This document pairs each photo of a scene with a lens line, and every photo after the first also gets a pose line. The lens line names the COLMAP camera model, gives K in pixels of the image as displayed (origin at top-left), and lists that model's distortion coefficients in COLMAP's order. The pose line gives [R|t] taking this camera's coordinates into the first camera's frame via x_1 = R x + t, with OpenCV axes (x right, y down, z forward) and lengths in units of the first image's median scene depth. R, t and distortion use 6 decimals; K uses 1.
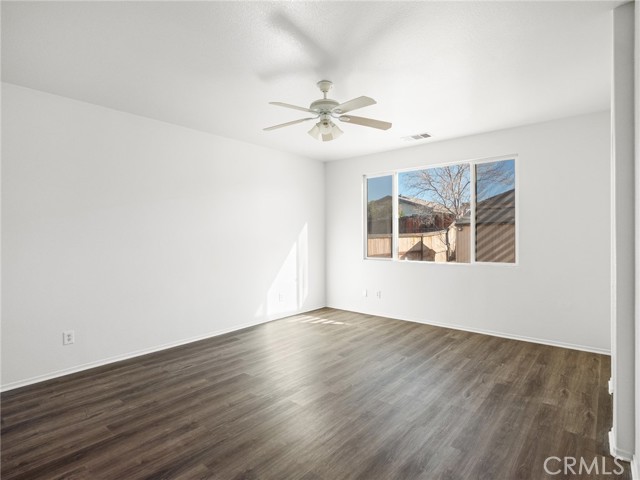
lens RADIAL K [[331.0, 0, 320.1], [0, 331.0, 235.7], [0, 0, 1]] dist [-0.000043, -0.000440]
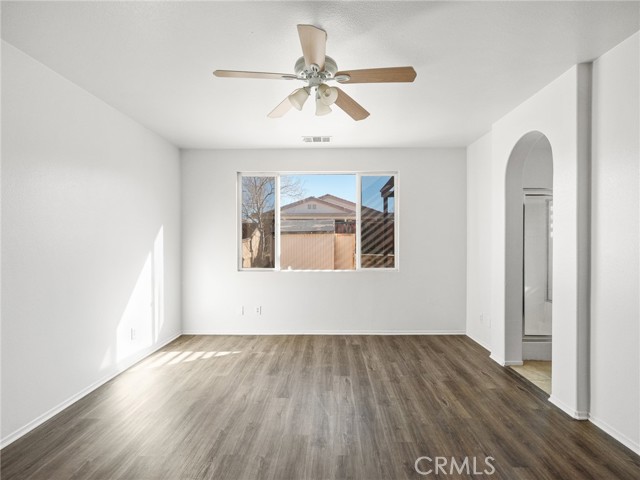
lens RADIAL K [[316.7, 0, 320.0], [0, 316.7, 240.0], [0, 0, 1]] dist [-0.000138, 0.000415]
pose [[0.775629, 0.007445, 0.631145, -0.313783], [-0.001014, 0.999944, -0.010549, 0.000524], [-0.631188, 0.007542, 0.775593, 0.335769]]
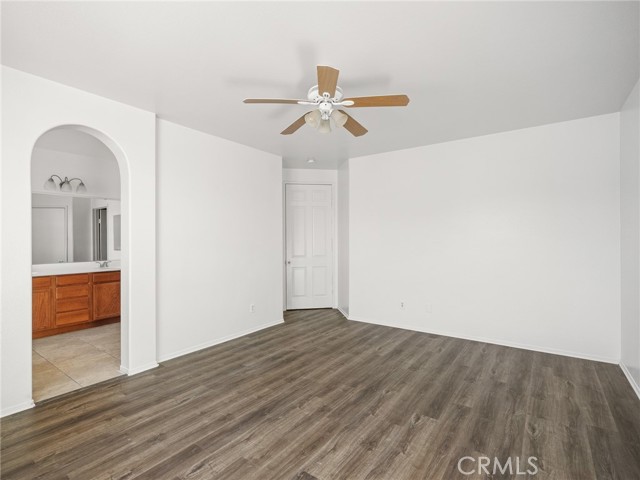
lens RADIAL K [[313.9, 0, 320.0], [0, 313.9, 240.0], [0, 0, 1]] dist [0.001952, 0.000535]
pose [[-0.996094, 0.011413, -0.087553, 0.079197], [0.010890, 0.999920, 0.006449, -0.005409], [0.087619, 0.005471, -0.996139, 1.365226]]
